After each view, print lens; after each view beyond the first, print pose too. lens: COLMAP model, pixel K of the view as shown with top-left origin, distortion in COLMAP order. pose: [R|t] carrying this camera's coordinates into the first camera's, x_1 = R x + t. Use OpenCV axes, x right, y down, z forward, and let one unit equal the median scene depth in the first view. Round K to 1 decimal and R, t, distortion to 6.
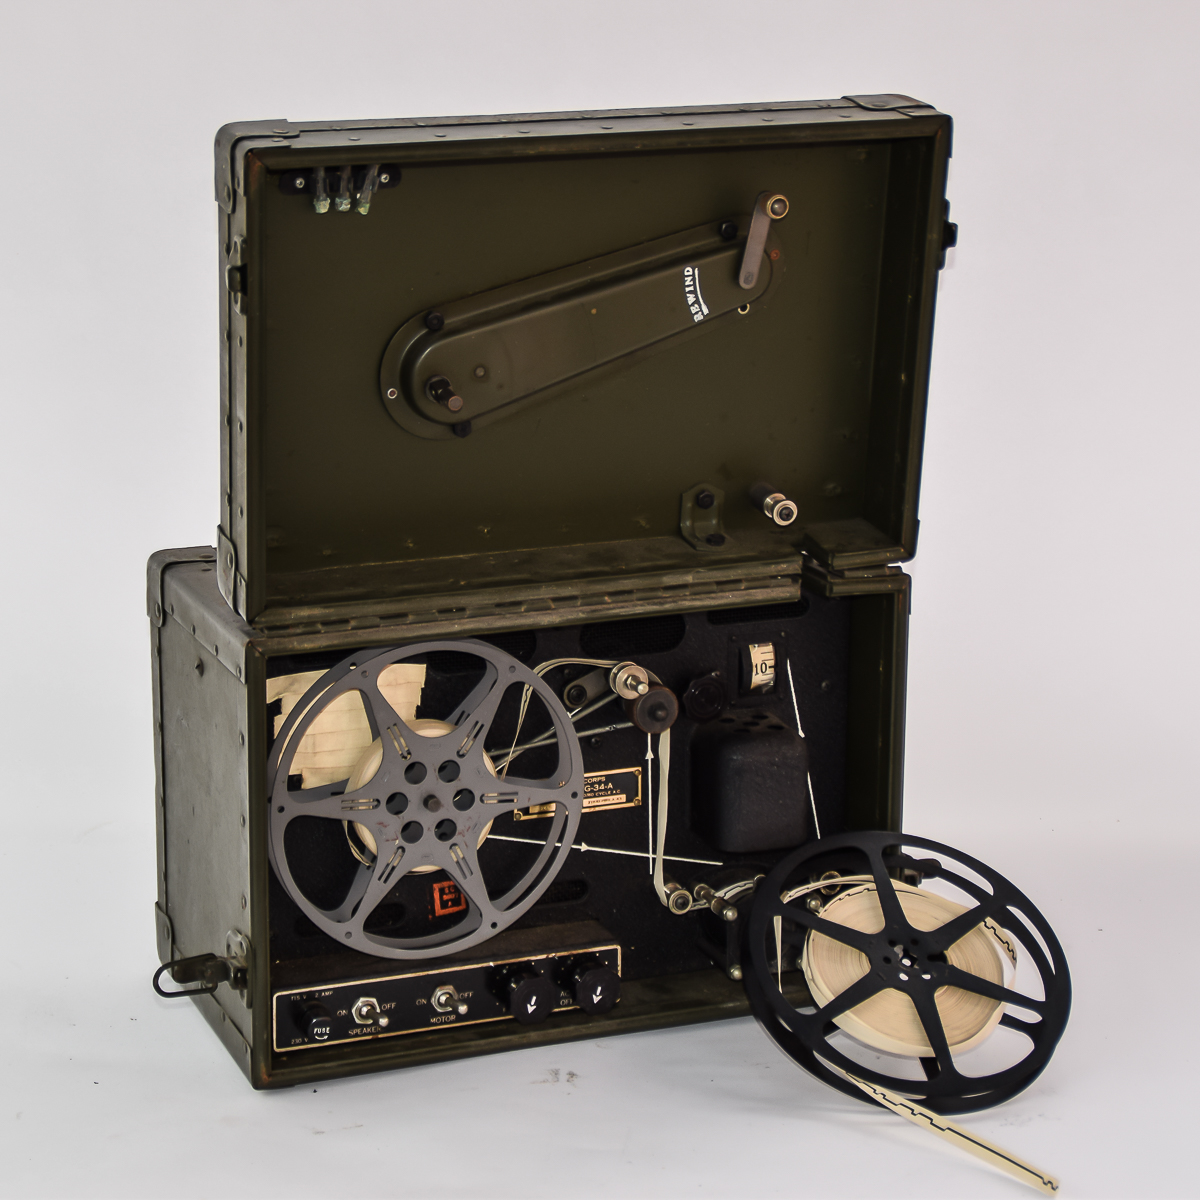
lens RADIAL K [[3088.2, 0, 600.3], [0, 3088.2, 598.5], [0, 0, 1]] dist [0.371733, 0.000000]
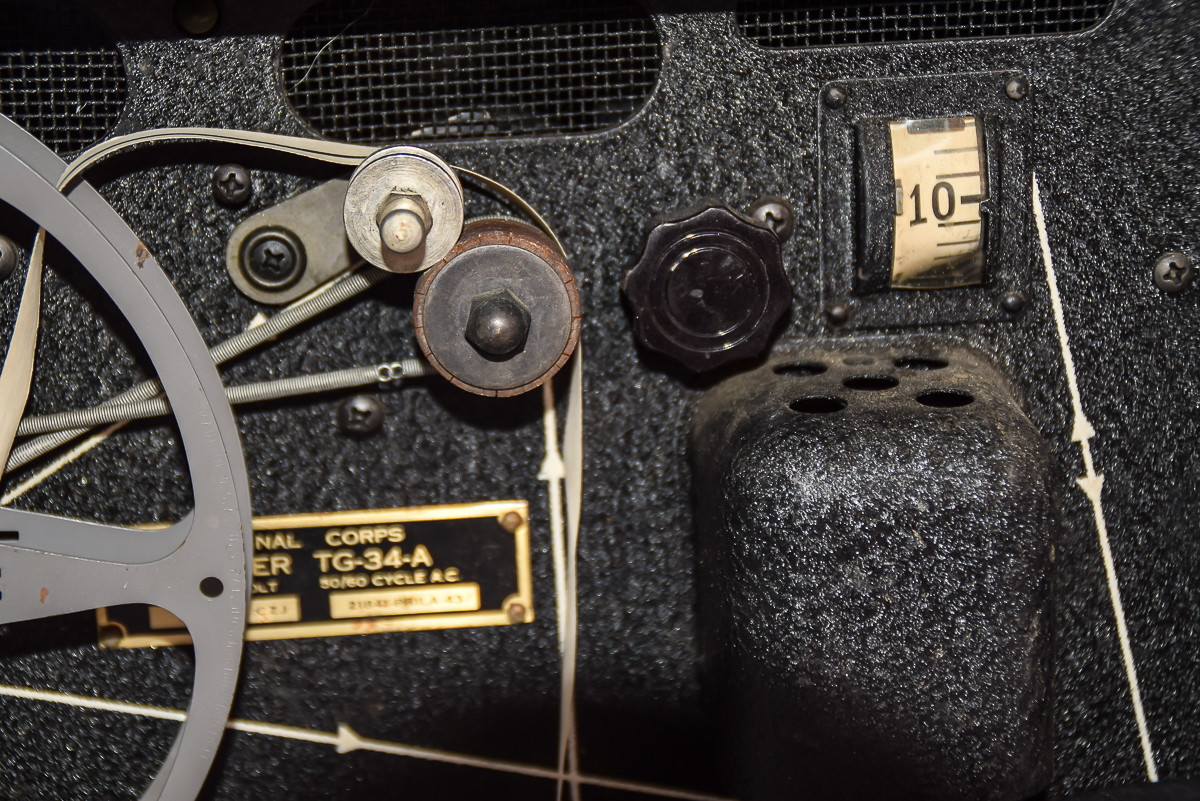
lens RADIAL K [[2417.2, 0, 601.2], [0, 2417.2, 404.8], [0, 0, 1]] dist [0.326603, 0.000000]
pose [[0.949757, 0.050243, -0.308931, 0.098413], [-0.036512, 0.998078, 0.050072, 0.032426], [0.310853, -0.036276, 0.949766, 0.783518]]
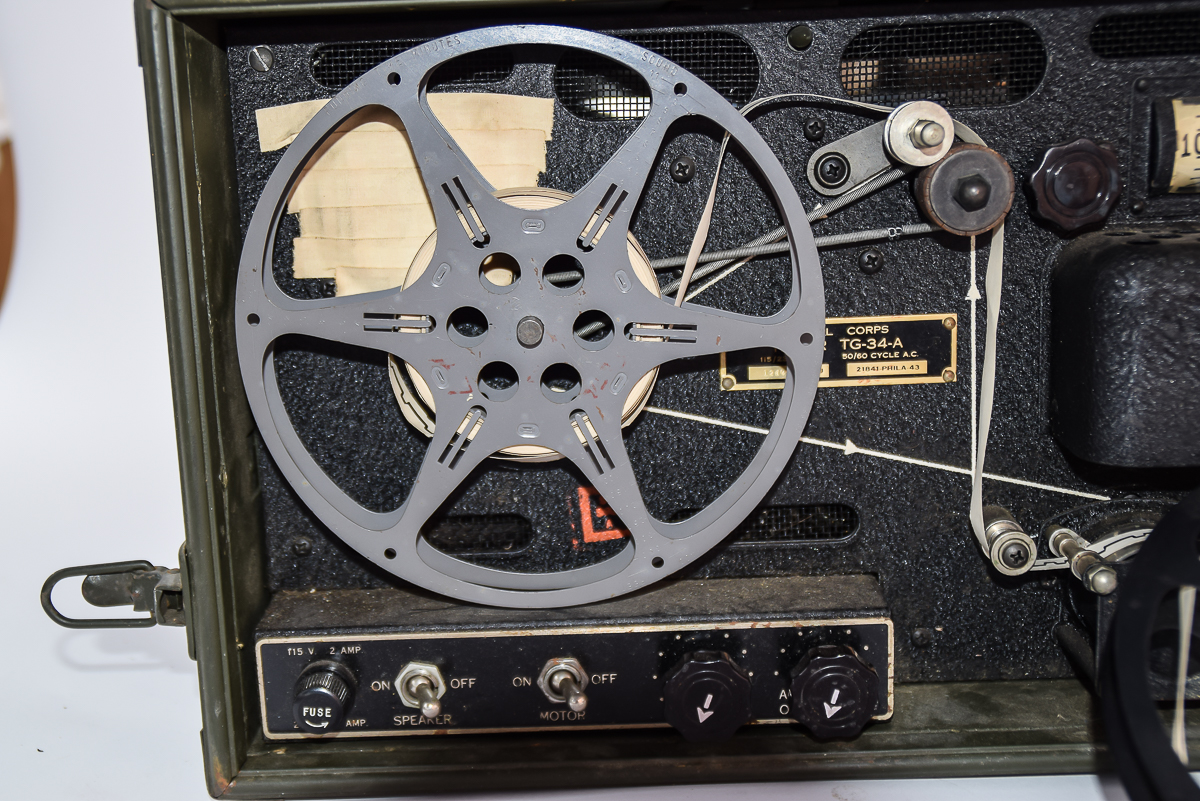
lens RADIAL K [[1602.3, 0, 595.6], [0, 1602.3, 399.1], [0, 0, 1]] dist [0.049653, 0.000000]
pose [[0.930826, 0.041686, -0.363079, 0.060625], [-0.052700, 0.998400, -0.020478, 0.081425], [0.361644, 0.038196, 0.931533, 0.714663]]
